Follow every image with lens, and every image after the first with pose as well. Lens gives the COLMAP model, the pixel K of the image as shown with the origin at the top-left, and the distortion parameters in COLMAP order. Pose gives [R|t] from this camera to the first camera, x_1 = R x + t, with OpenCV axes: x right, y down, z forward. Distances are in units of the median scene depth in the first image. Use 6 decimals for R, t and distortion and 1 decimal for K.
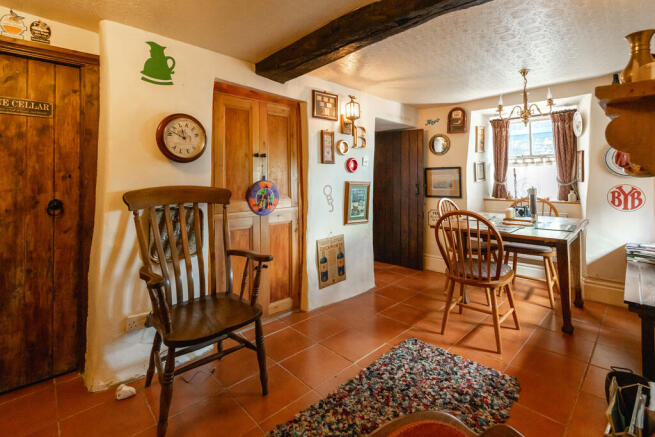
lens RADIAL K [[300.0, 0, 328.4], [0, 300.0, 175.4], [0, 0, 1]] dist [-0.000861, -0.000116]
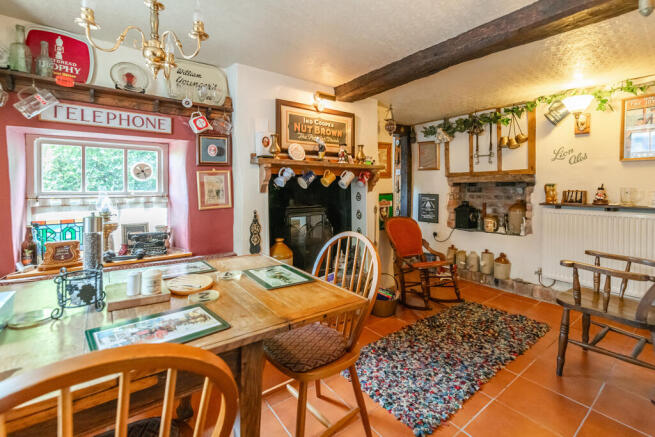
lens RADIAL K [[293.4, 0, 328.1], [0, 293.4, 191.5], [0, 0, 1]] dist [-0.000454, -0.000047]
pose [[-0.993667, 0.001271, 0.112361, 0.334115], [0.001475, 0.999997, 0.001728, 0.009881], [-0.112358, 0.001883, -0.993666, 1.352864]]
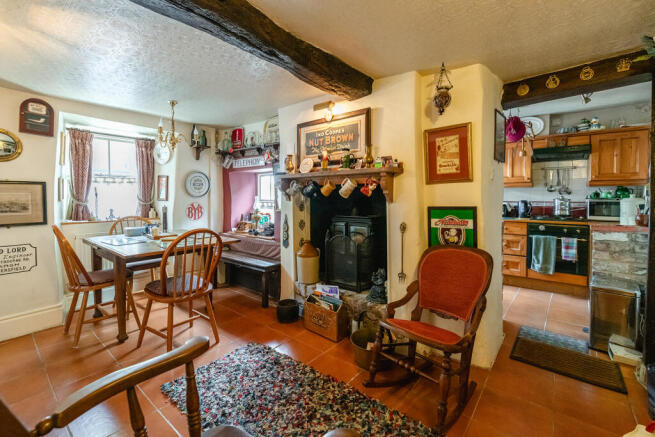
lens RADIAL K [[288.5, 0, 329.4], [0, 288.5, 206.3], [0, 0, 1]] dist [-0.000348, -0.000047]
pose [[-0.125813, -0.026629, 0.991697, -0.470926], [-0.013962, 0.999588, 0.025069, 0.004639], [-0.991956, -0.010692, -0.126133, 0.524252]]
